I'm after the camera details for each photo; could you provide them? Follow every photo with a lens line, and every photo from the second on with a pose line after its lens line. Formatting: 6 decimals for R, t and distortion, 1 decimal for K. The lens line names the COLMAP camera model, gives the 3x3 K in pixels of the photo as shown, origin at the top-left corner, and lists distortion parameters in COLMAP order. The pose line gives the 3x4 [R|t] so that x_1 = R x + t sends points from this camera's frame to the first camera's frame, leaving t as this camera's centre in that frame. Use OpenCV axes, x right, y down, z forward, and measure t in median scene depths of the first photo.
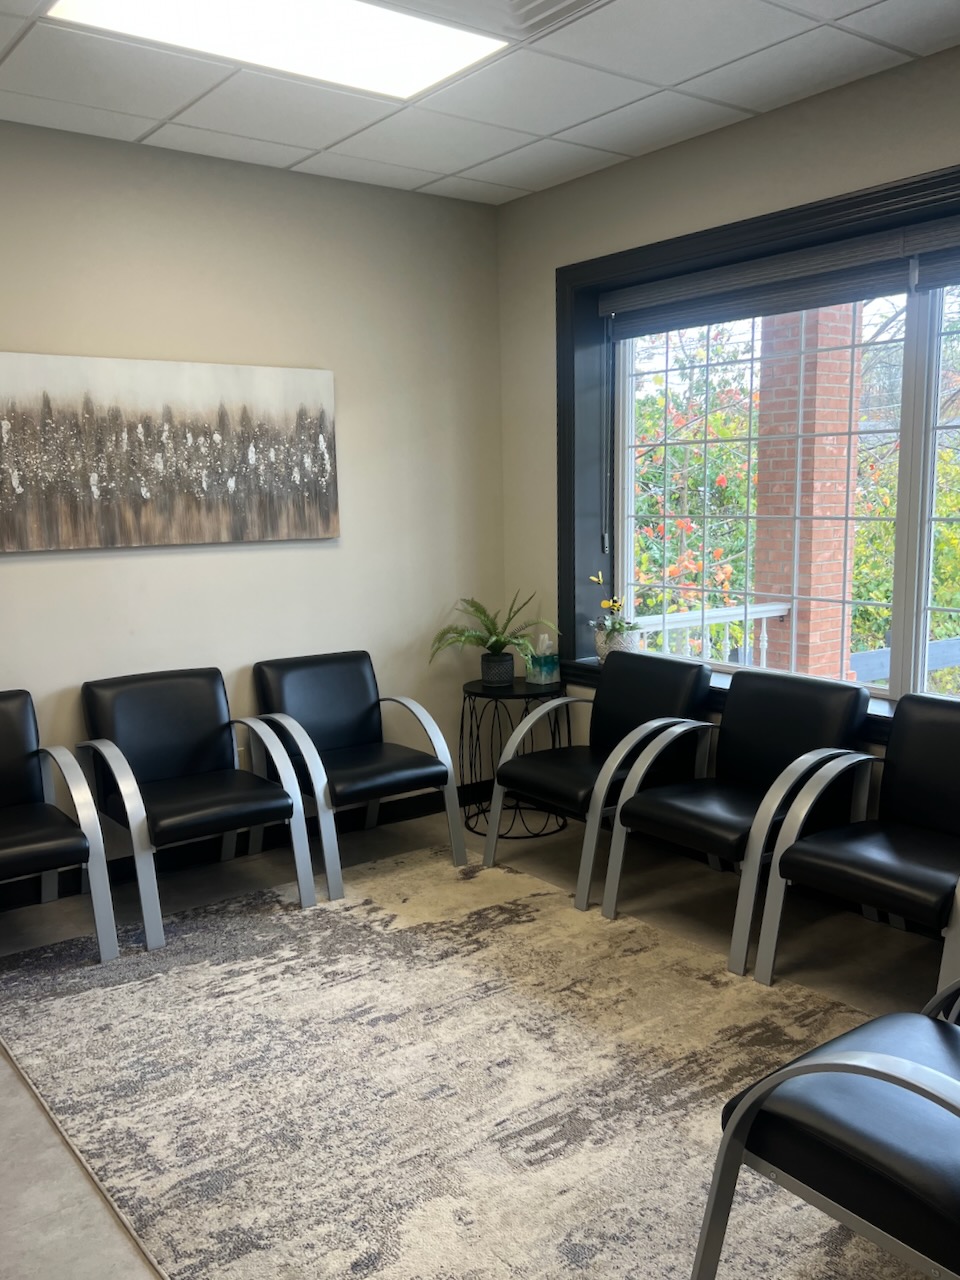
lens RADIAL K [[961.8, 0, 460.8], [0, 961.8, 637.1], [0, 0, 1]] dist [0.013267, -0.000811]
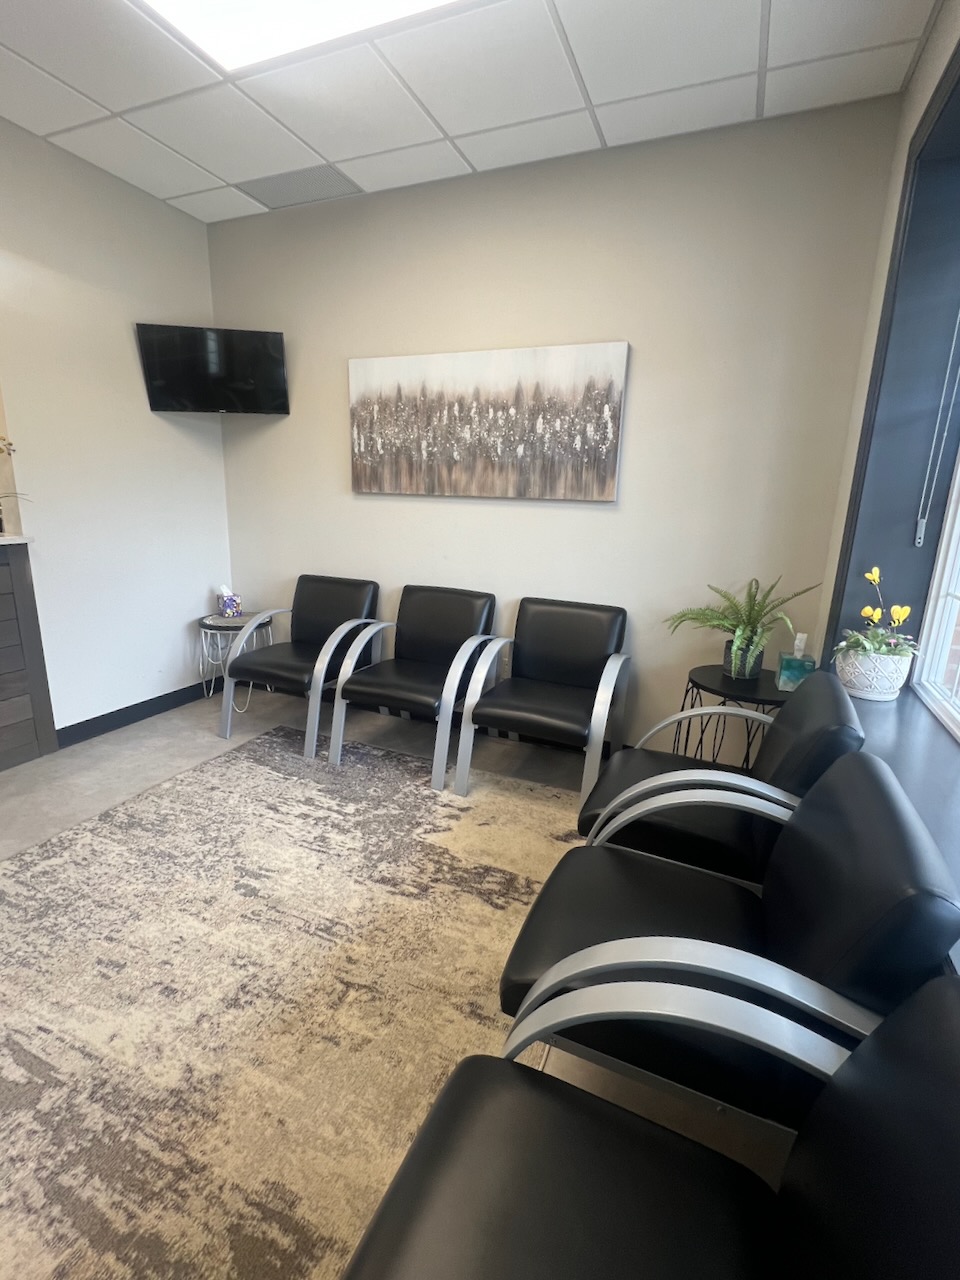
lens RADIAL K [[572.4, 0, 480.4], [0, 572.4, 626.7], [0, 0, 1]] dist [0.008624, 0.000197]
pose [[0.547591, 0.231119, -0.804194, 0.413424], [-0.161637, 0.972212, 0.169345, -0.059774], [0.820986, 0.037256, 0.569732, 0.598928]]
